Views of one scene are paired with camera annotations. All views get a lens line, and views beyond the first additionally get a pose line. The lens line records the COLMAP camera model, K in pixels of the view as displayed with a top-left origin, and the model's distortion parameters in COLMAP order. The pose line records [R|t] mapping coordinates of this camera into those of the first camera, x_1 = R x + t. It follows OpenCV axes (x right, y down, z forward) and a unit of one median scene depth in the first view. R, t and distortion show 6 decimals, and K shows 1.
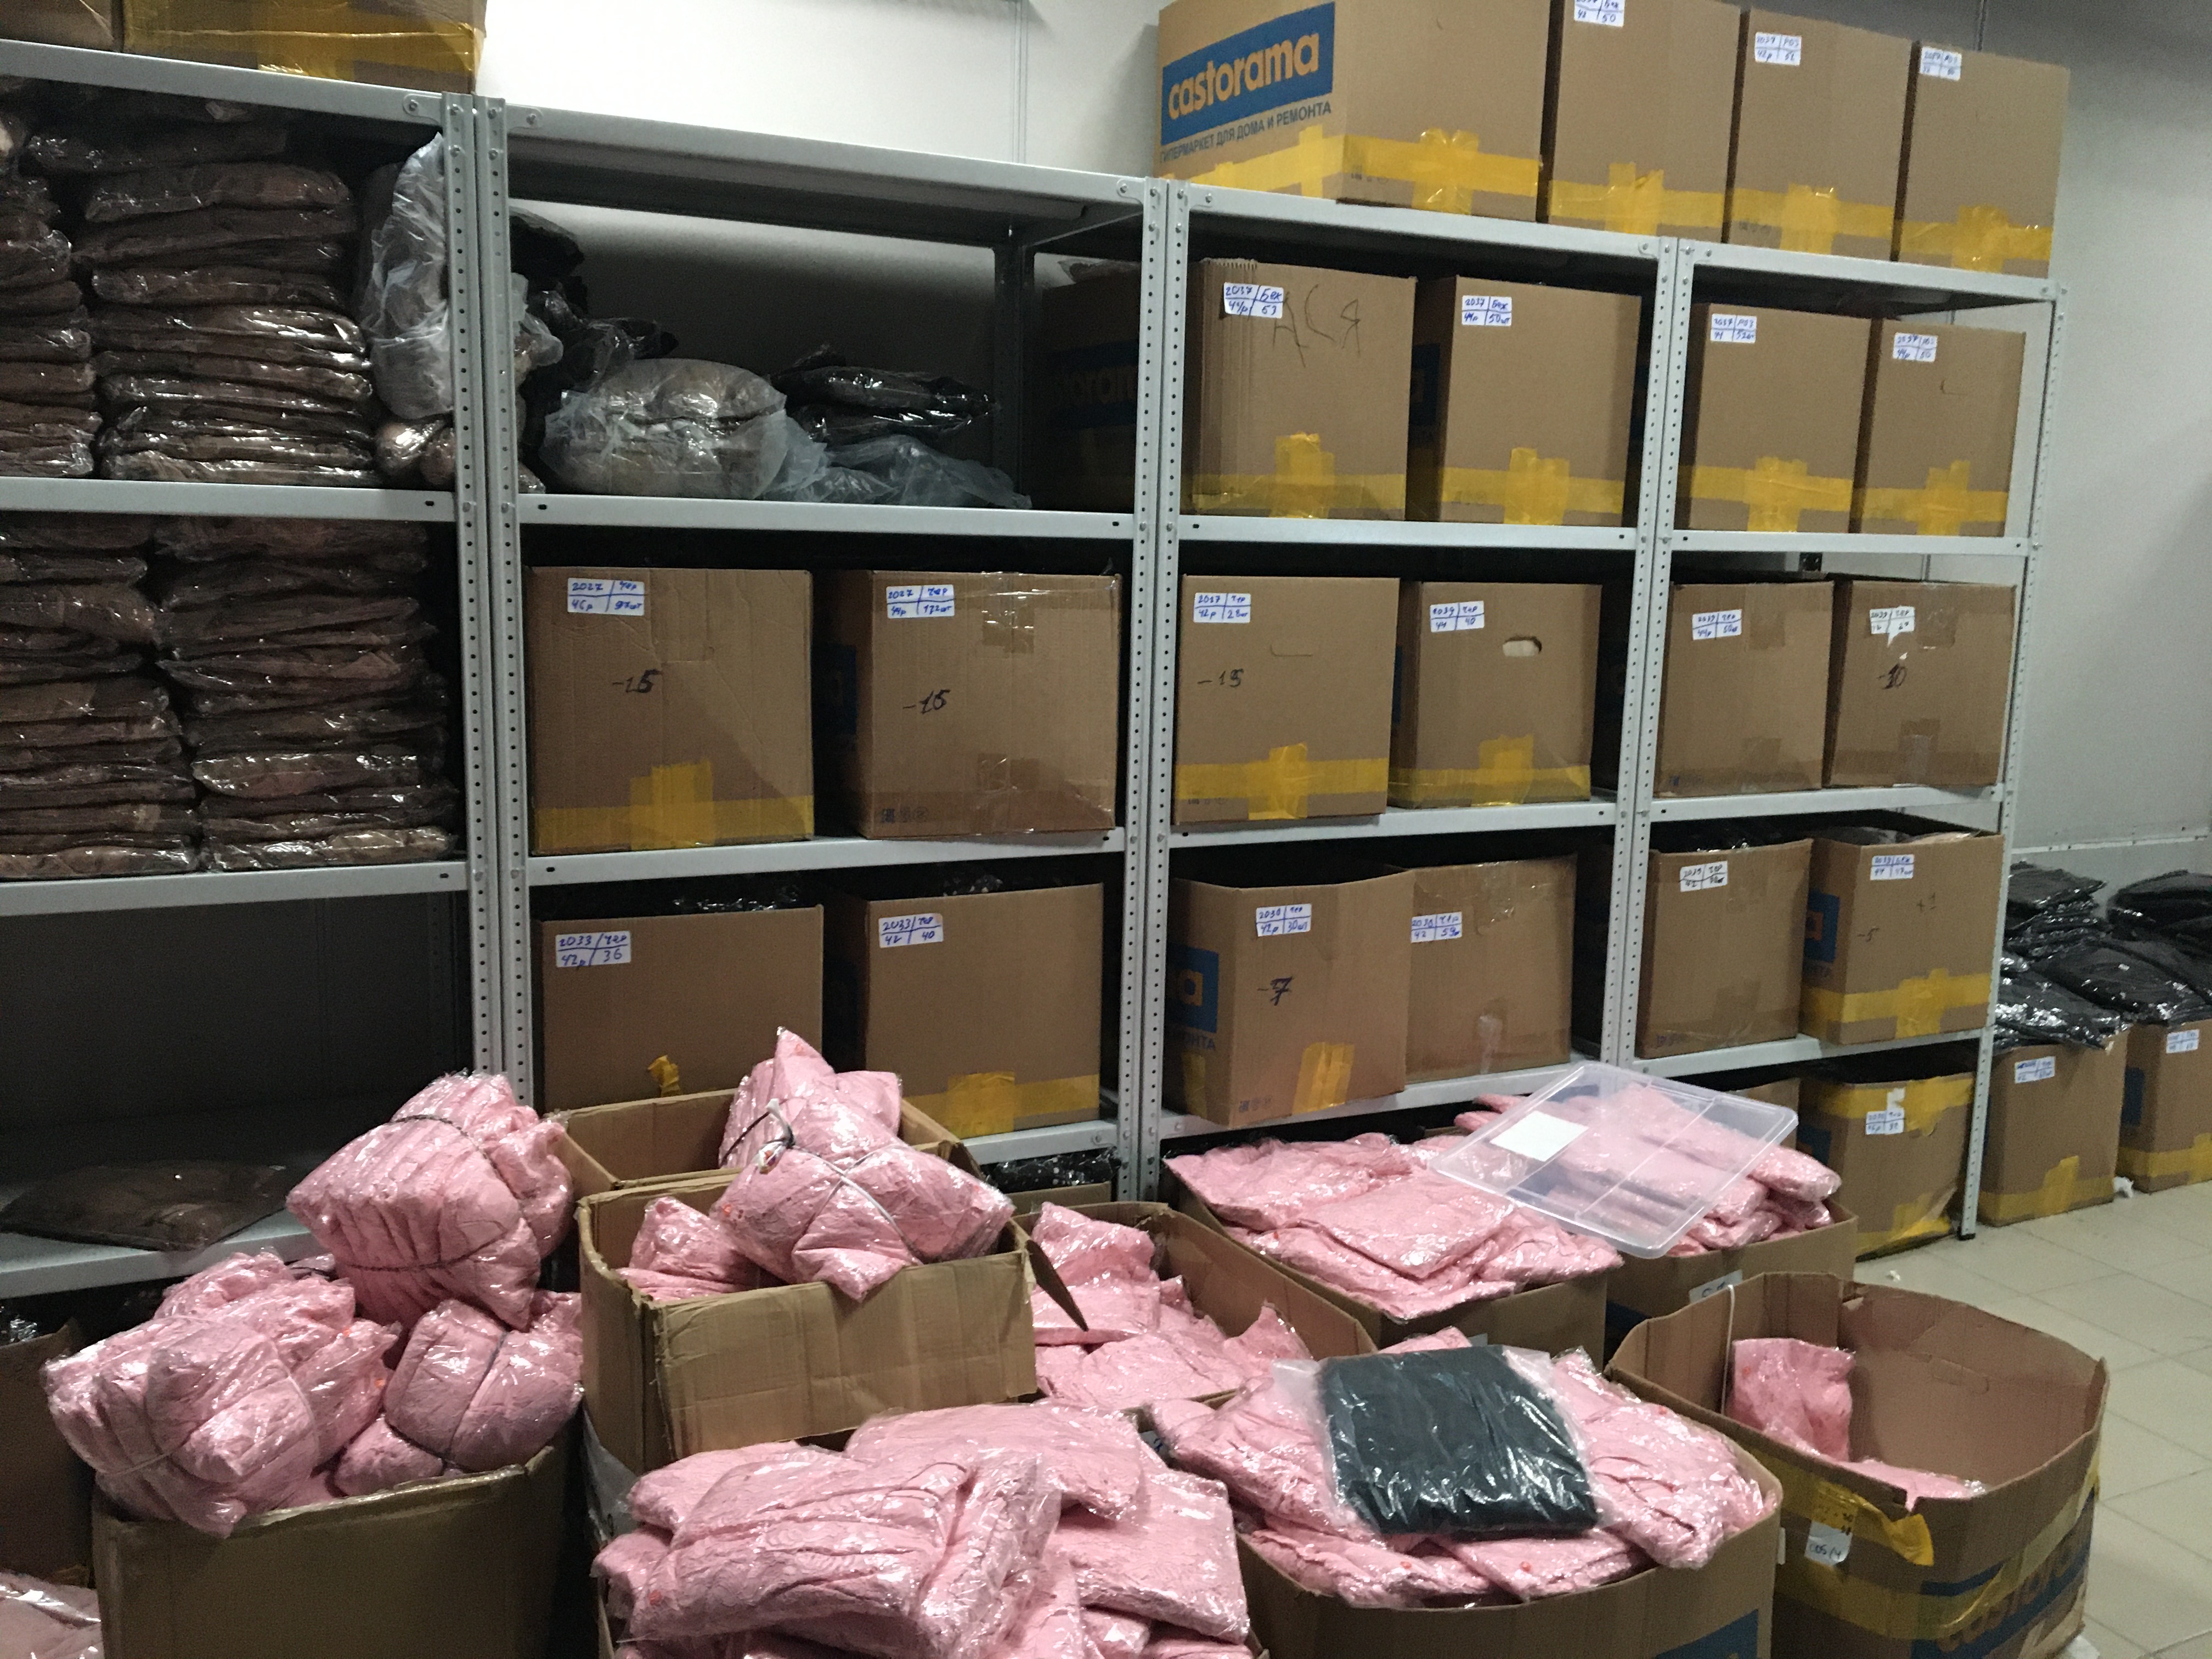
lens RADIAL K [[1861.9, 0, 1106.0], [0, 1861.9, 829.5], [0, 0, 1]] dist [0.108908, -0.162599]
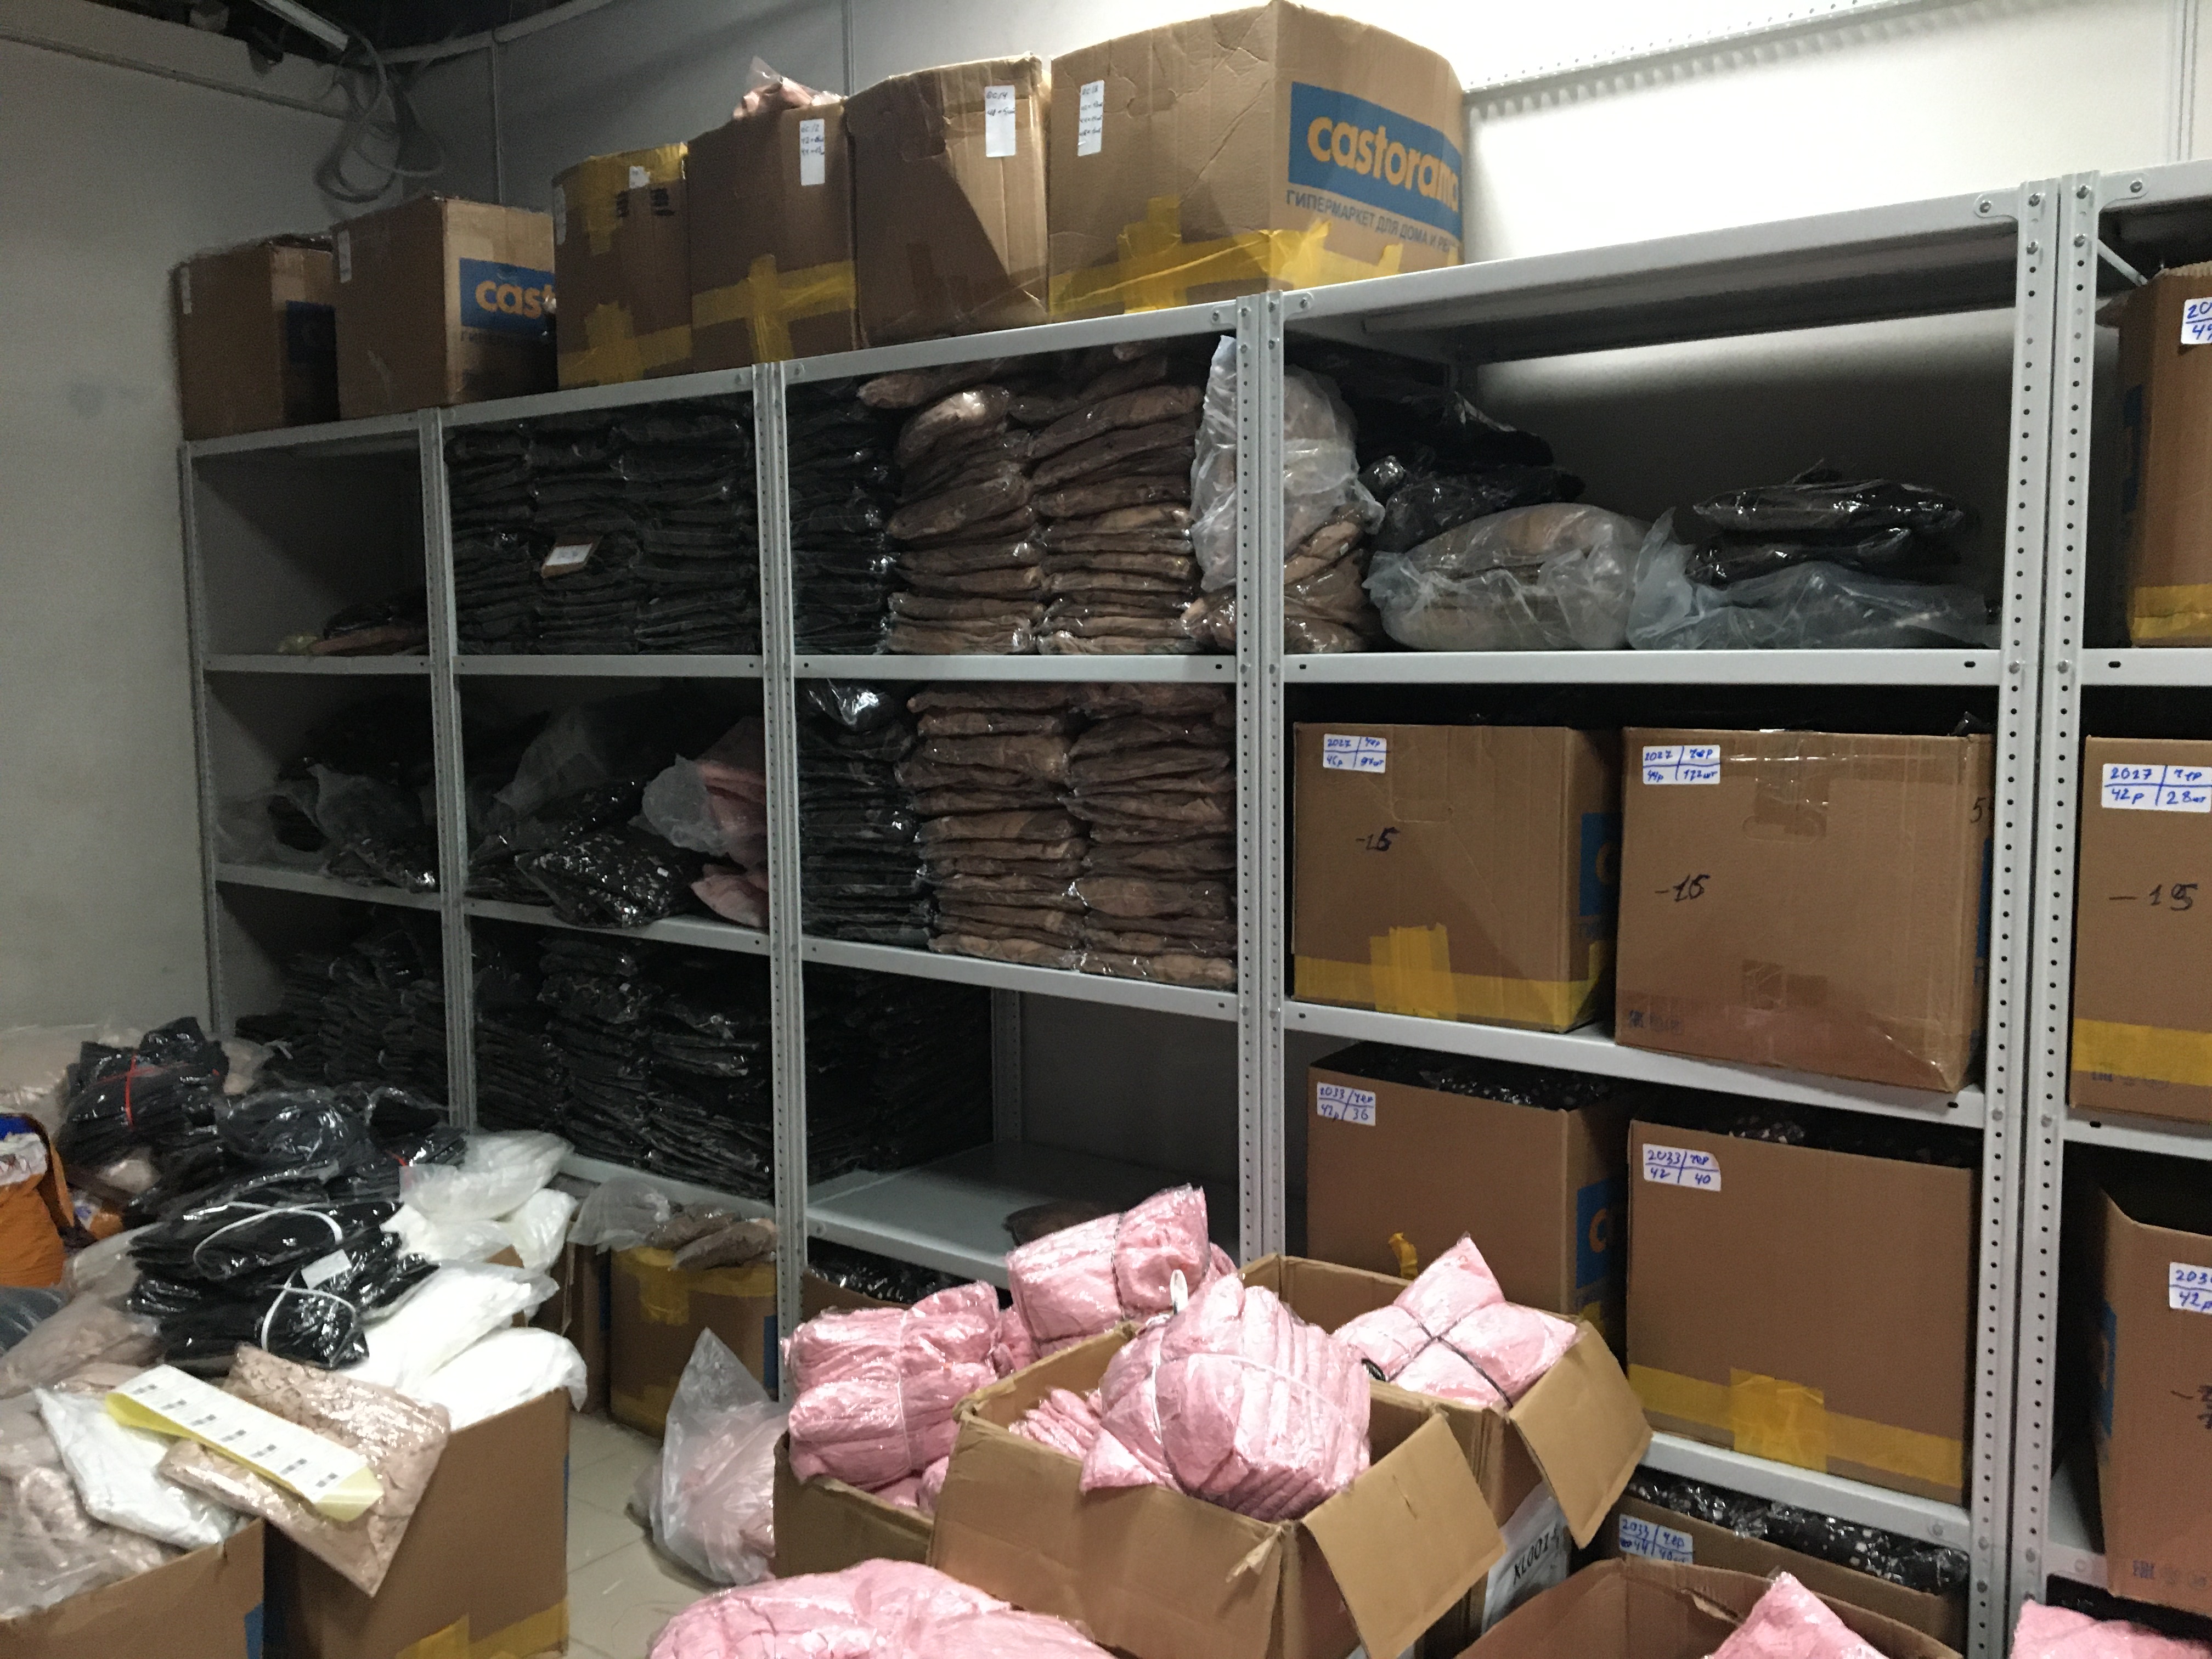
lens RADIAL K [[1861.9, 0, 1106.0], [0, 1861.9, 829.5], [0, 0, 1]] dist [0.108908, -0.162599]
pose [[0.449340, 0.056134, -0.891595, 0.551483], [-0.129719, 0.991546, -0.002948, -0.061939], [0.883893, 0.116982, 0.452823, 0.427313]]
